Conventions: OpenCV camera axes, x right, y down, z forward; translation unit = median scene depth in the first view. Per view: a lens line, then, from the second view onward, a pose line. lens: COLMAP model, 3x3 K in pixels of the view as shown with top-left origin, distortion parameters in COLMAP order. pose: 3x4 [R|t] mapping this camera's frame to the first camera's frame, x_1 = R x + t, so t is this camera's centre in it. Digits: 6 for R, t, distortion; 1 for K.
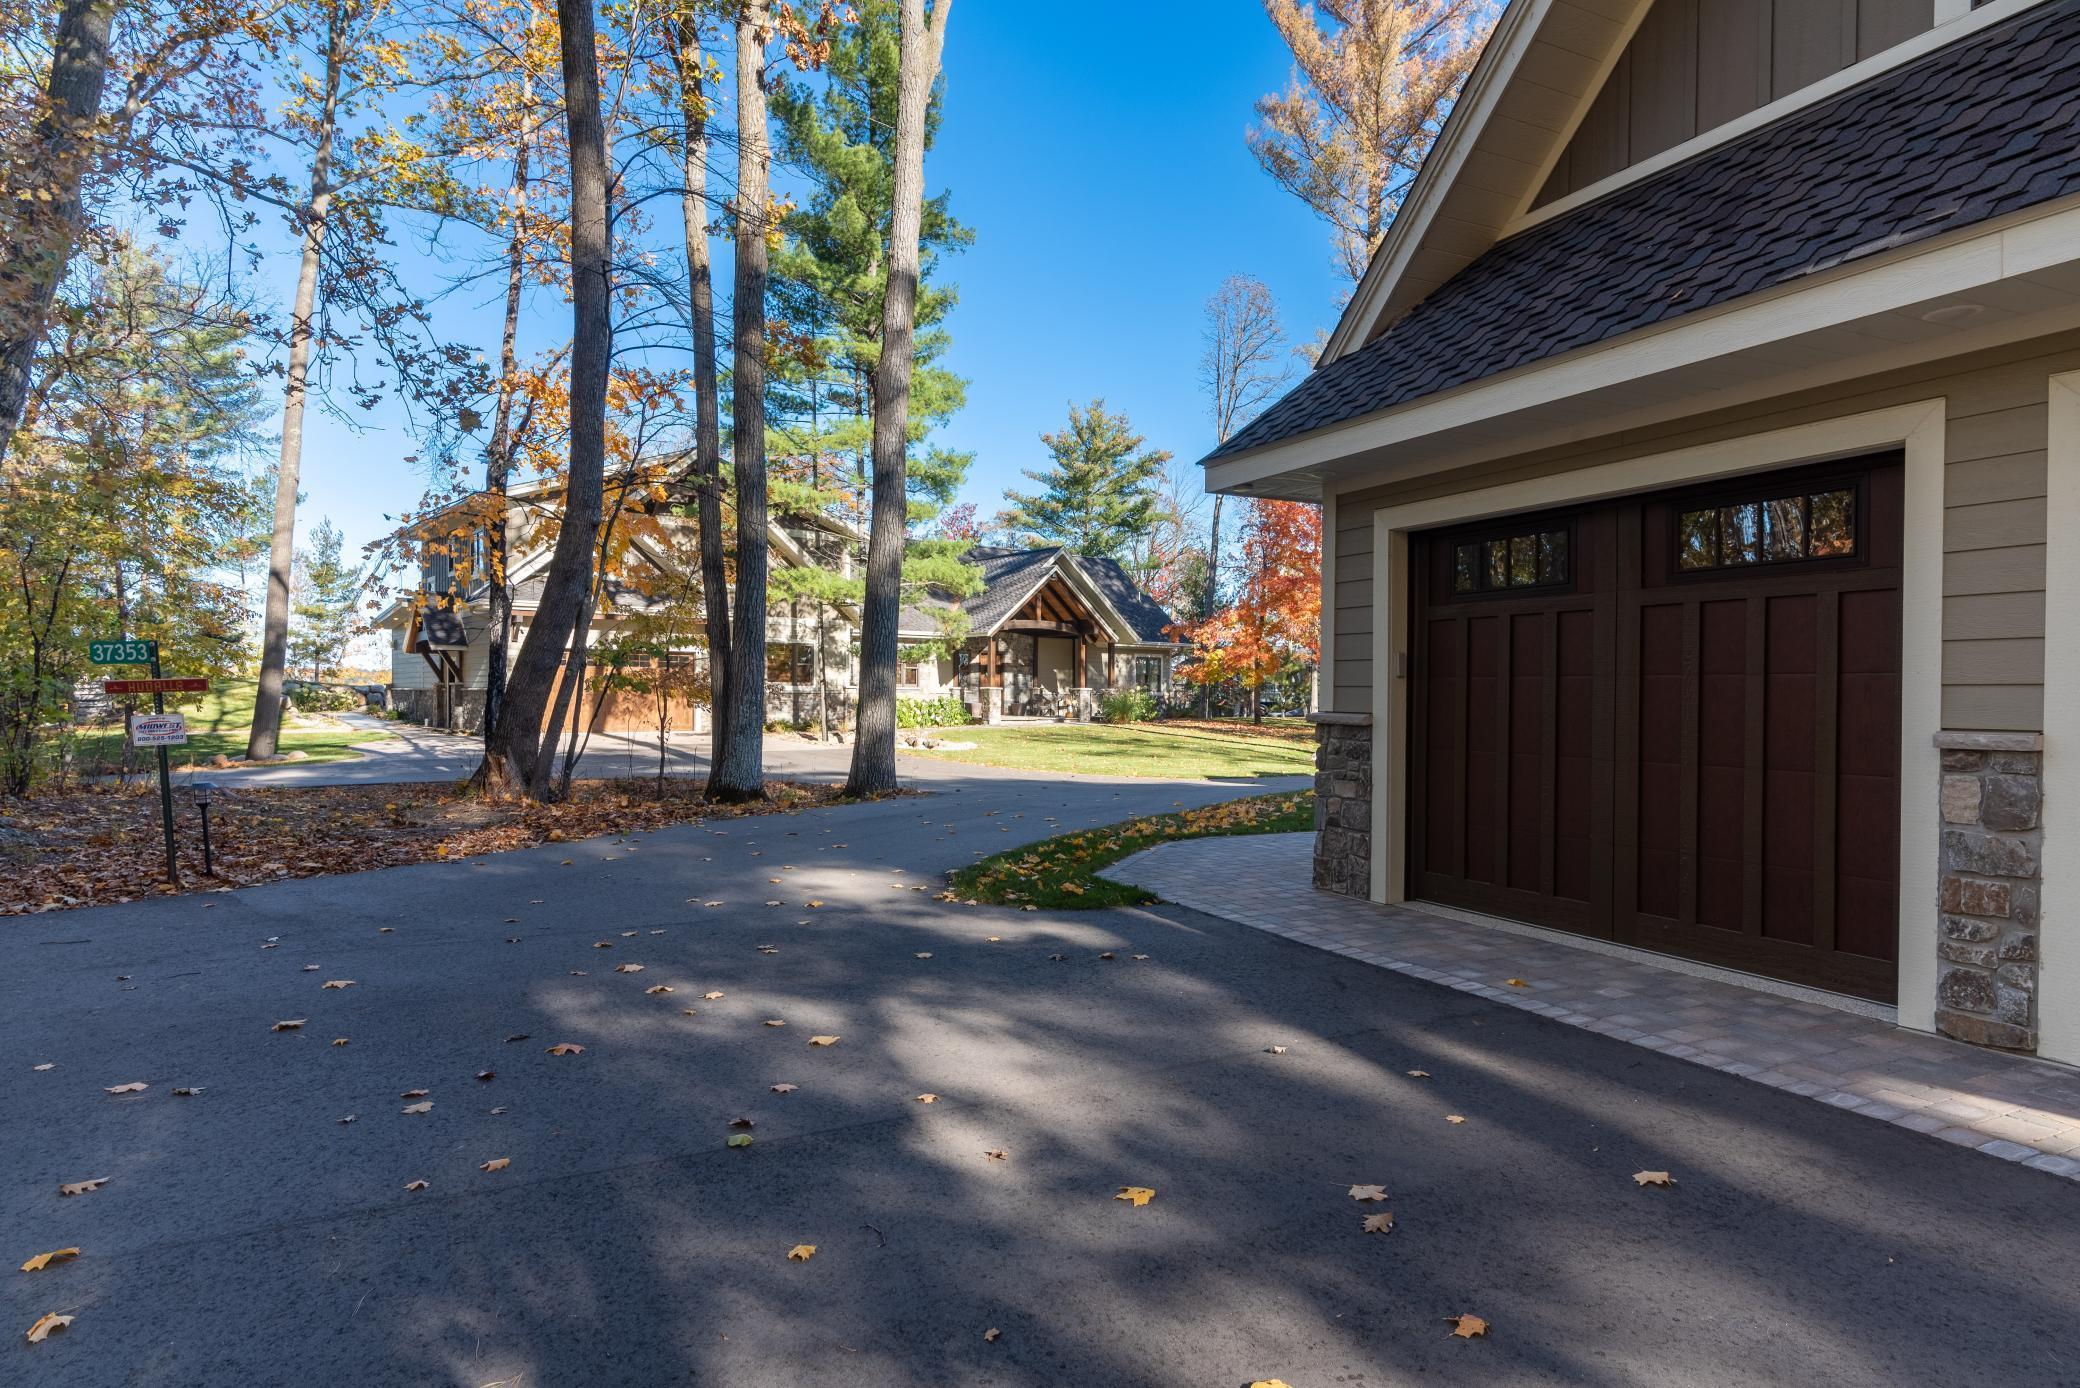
lens RADIAL K [[1170.8, 0, 1045.7], [0, 1170.8, 711.9], [0, 0, 1]] dist [0.004044, 0.000950]
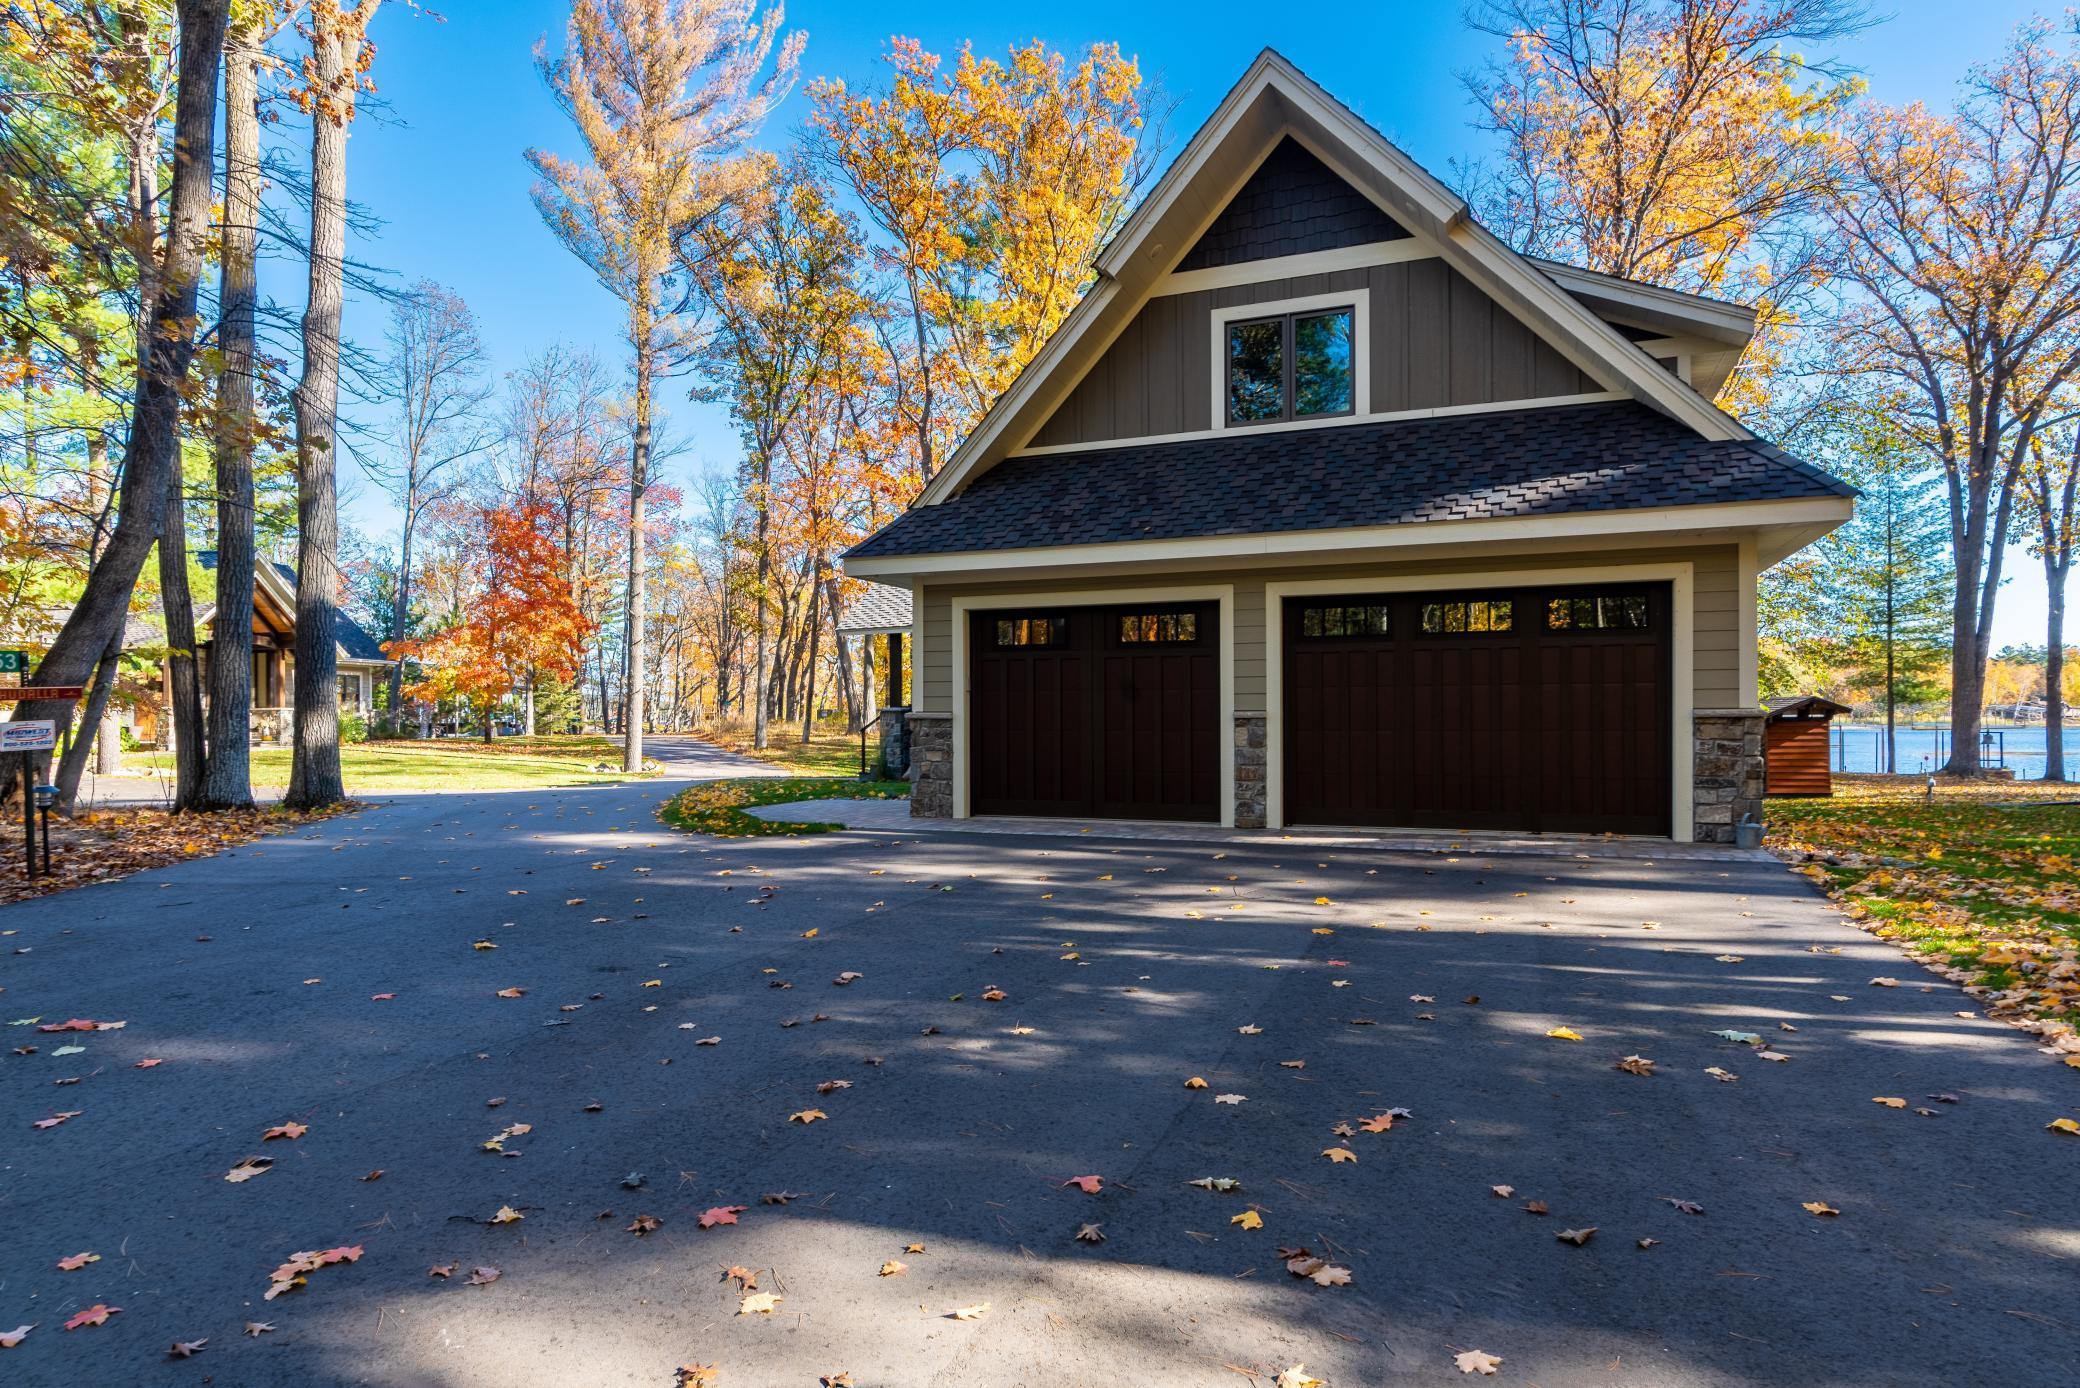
lens RADIAL K [[1170.8, 0, 1045.7], [0, 1170.8, 711.9], [0, 0, 1]] dist [0.004044, 0.000950]
pose [[0.743162, -0.006715, 0.669078, -0.793678], [0.018880, 0.999762, -0.010938, 0.022961], [-0.668845, 0.020761, 0.743112, -0.403897]]
